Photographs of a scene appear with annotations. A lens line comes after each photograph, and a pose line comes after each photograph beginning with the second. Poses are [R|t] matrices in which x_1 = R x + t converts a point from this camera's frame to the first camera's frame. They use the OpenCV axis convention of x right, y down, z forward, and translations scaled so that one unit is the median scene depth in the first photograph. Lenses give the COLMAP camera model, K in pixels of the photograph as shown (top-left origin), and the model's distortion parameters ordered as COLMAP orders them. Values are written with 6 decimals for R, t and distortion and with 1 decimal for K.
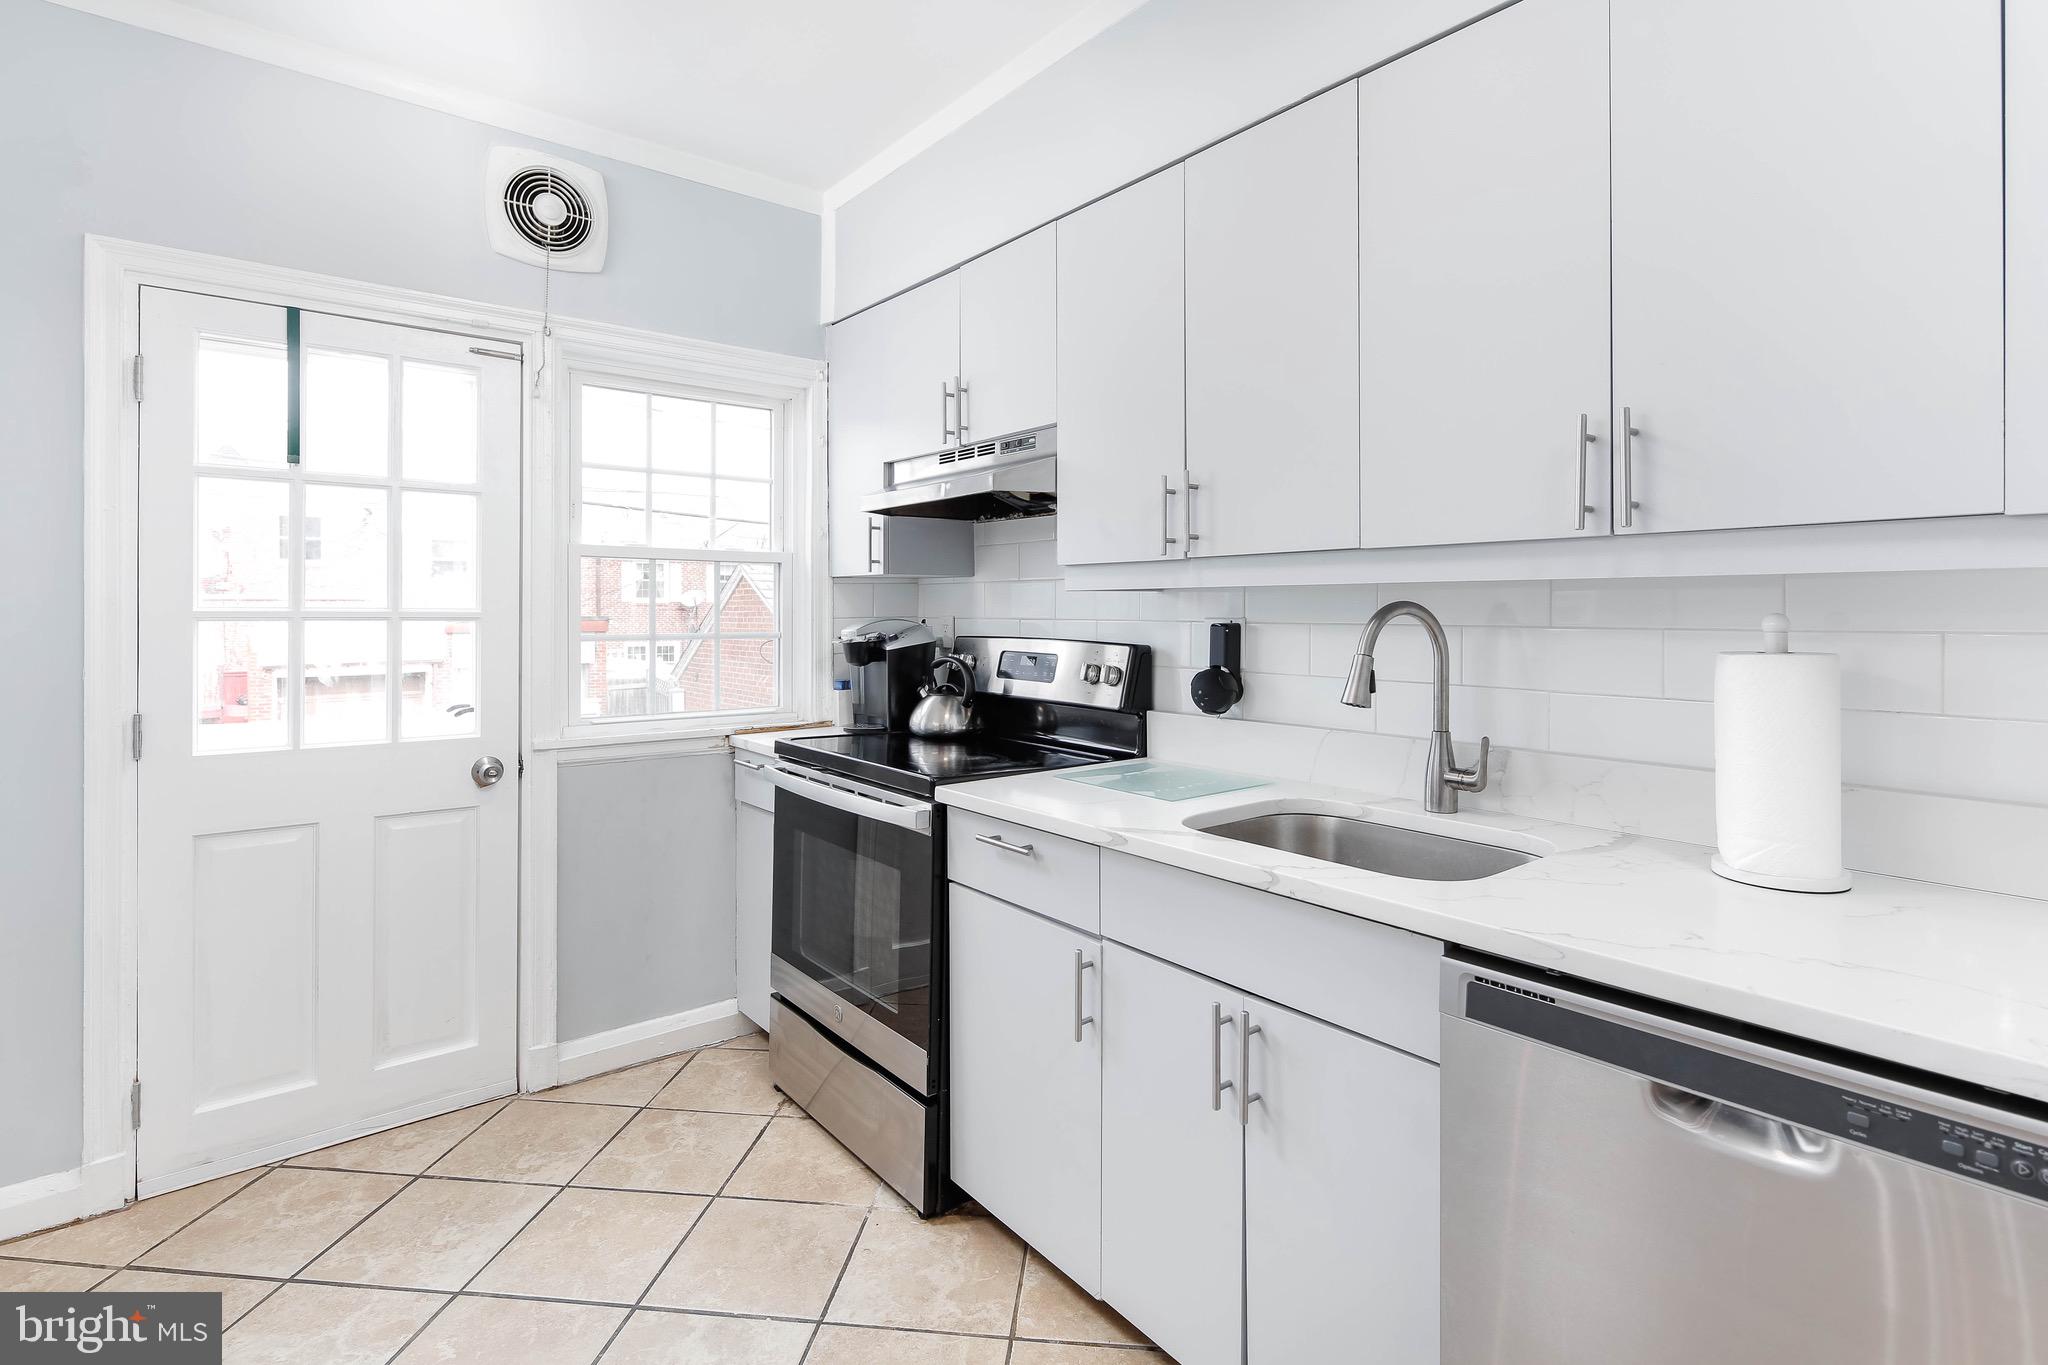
lens RADIAL K [[1001.4, 0, 1030.0], [0, 1001.4, 610.9], [0, 0, 1]] dist [0.004979, -0.006800]
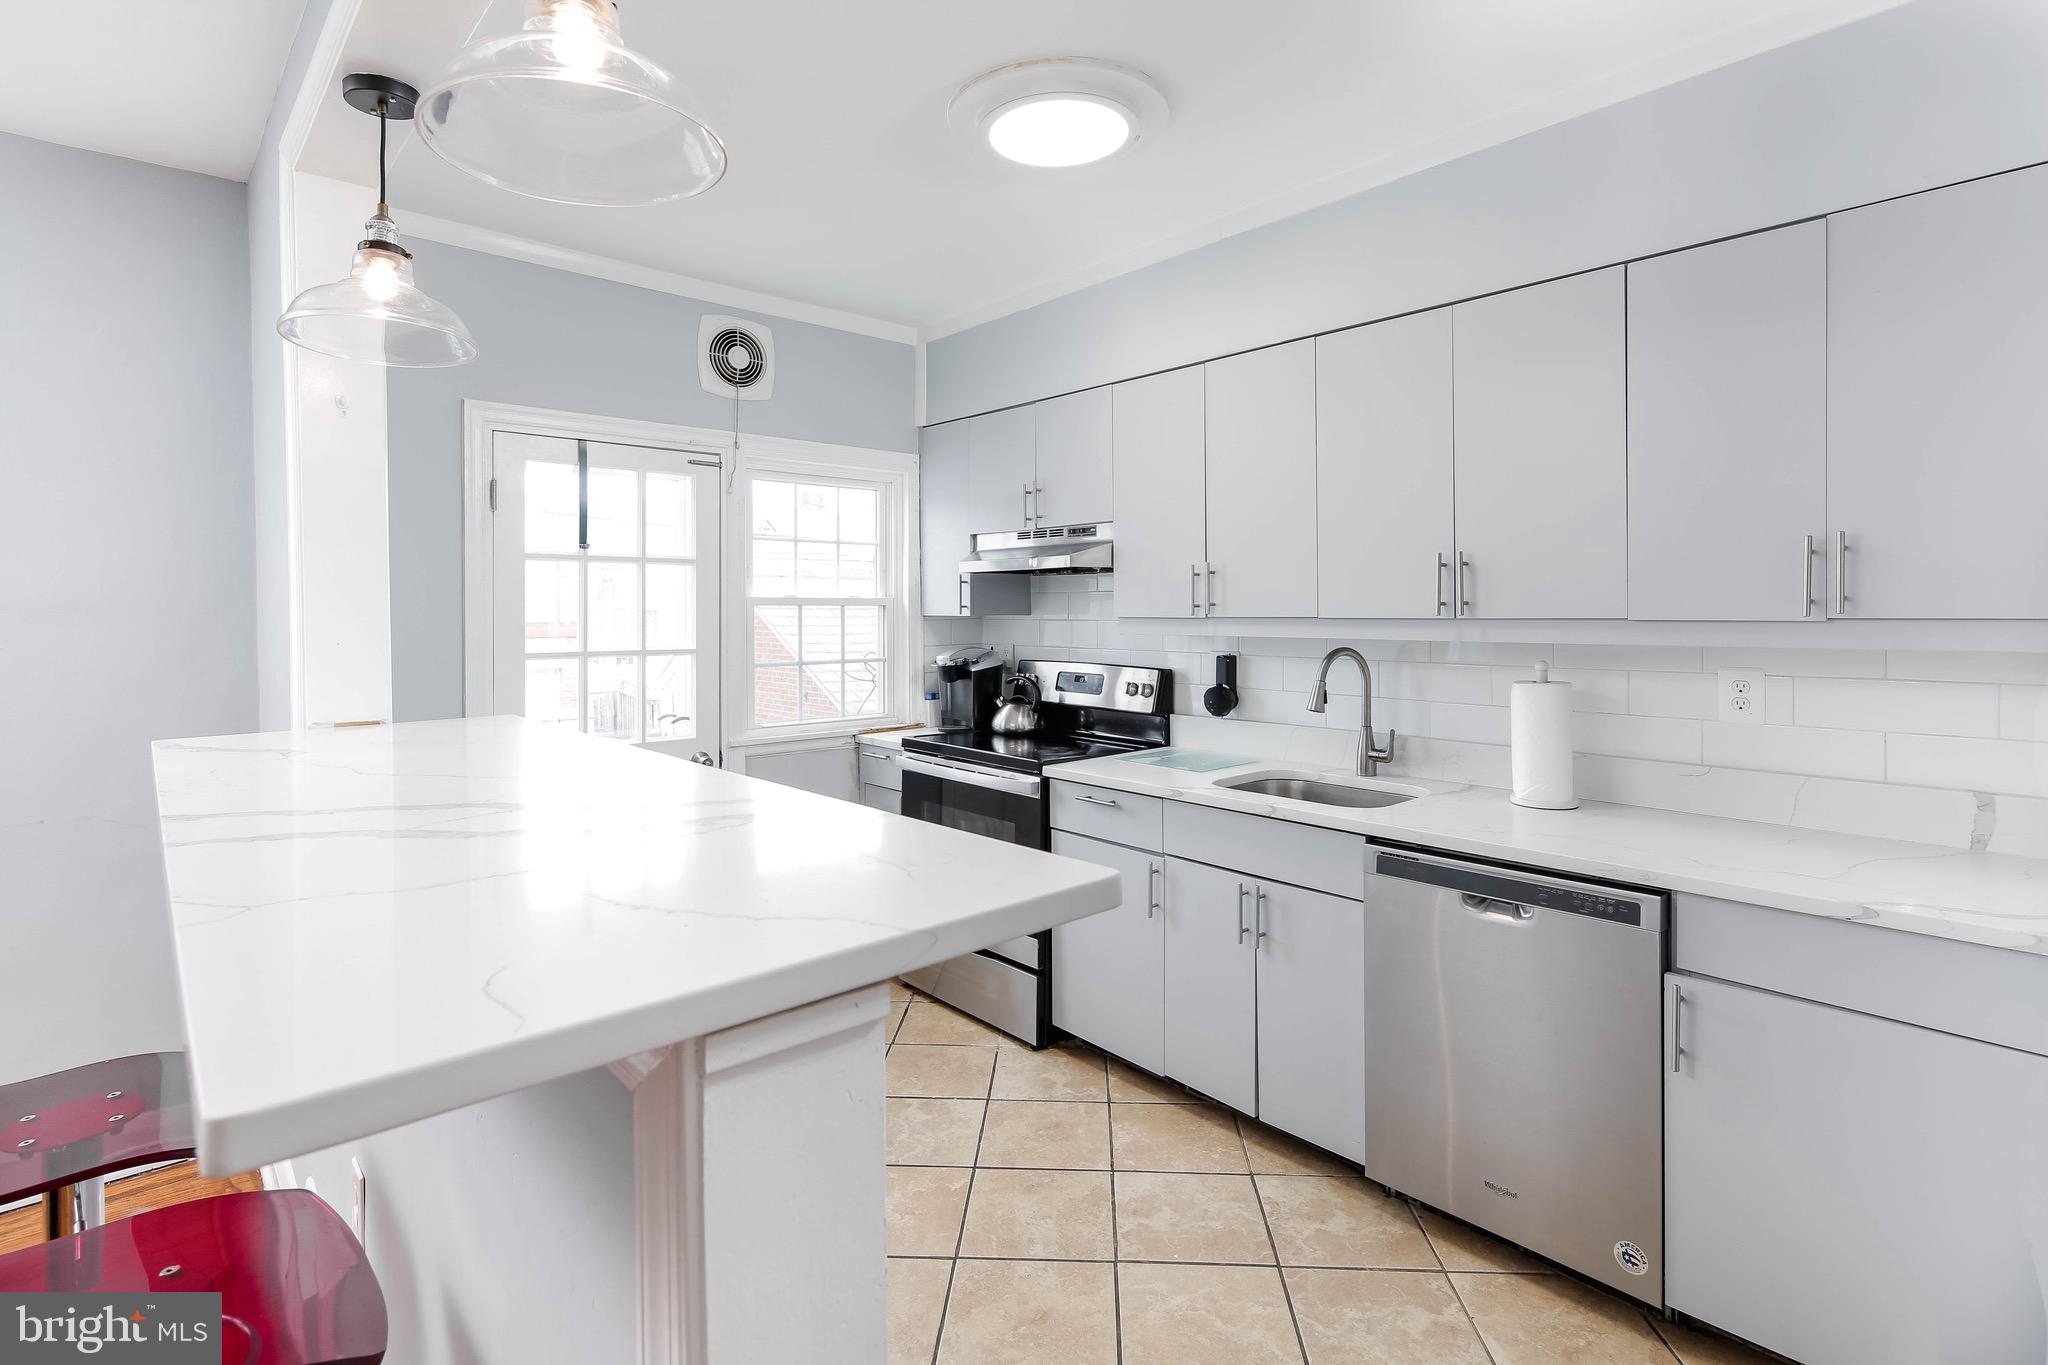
lens RADIAL K [[991.9, 0, 1032.9], [0, 991.9, 611.7], [0, 0, 1]] dist [0.002256, -0.004536]
pose [[0.998438, -0.005337, 0.055614, -0.175023], [0.005224, 0.999984, 0.002184, -0.057524], [-0.055625, -0.001890, 0.998450, -0.461652]]
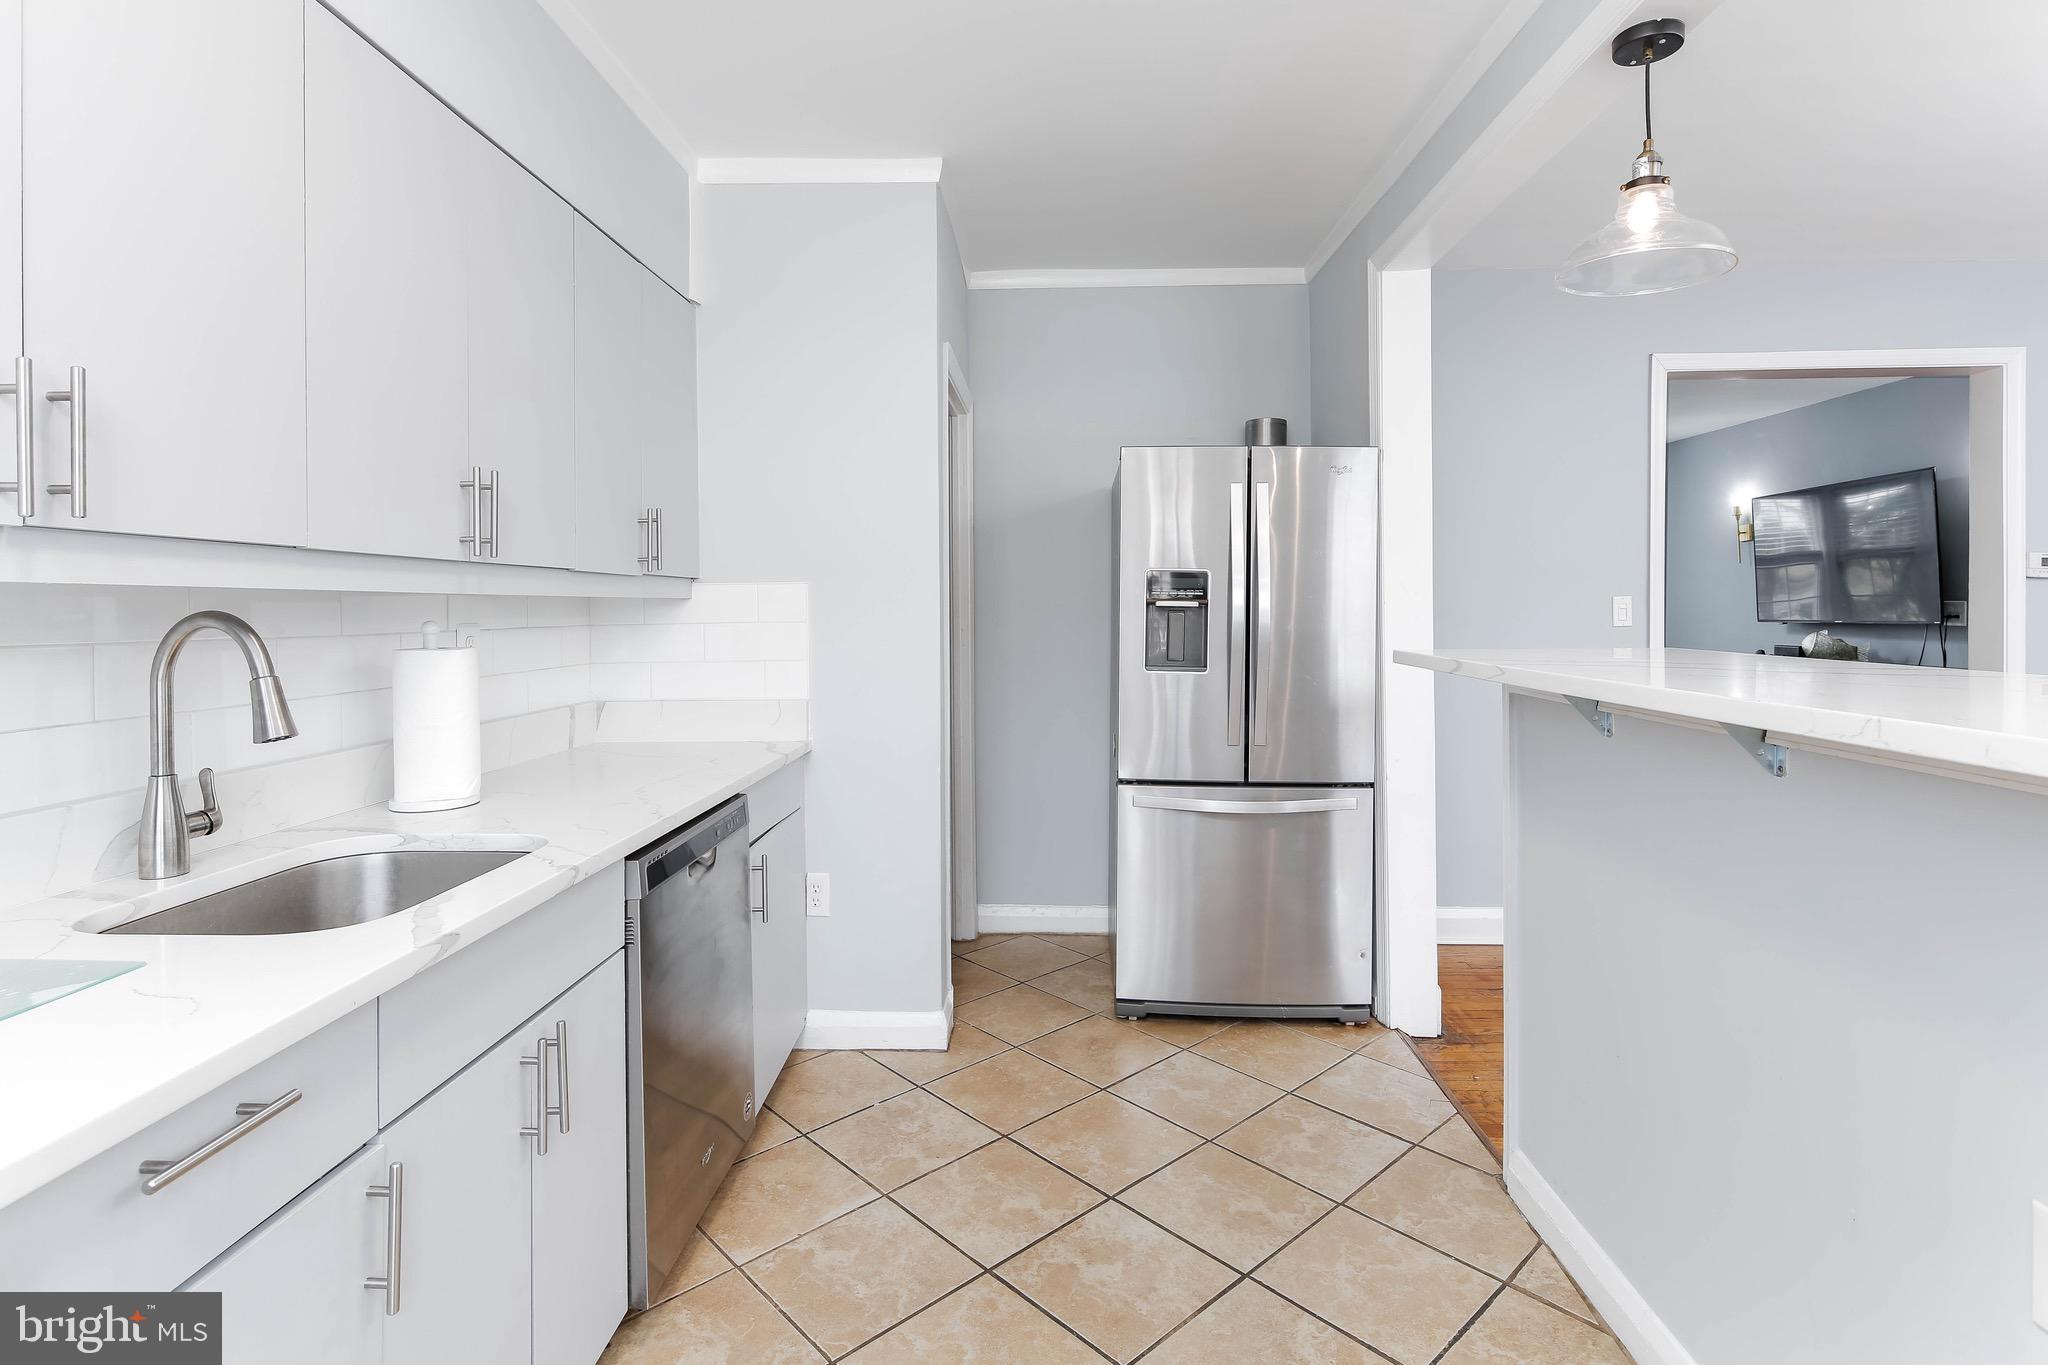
lens RADIAL K [[1001.4, 0, 1030.0], [0, 1001.4, 610.9], [0, 0, 1]] dist [0.004979, -0.006800]
pose [[-0.754631, 0.006551, 0.656117, -0.500247], [0.010570, 0.999942, 0.002174, -0.003432], [-0.656065, 0.008576, -0.754656, 0.903741]]
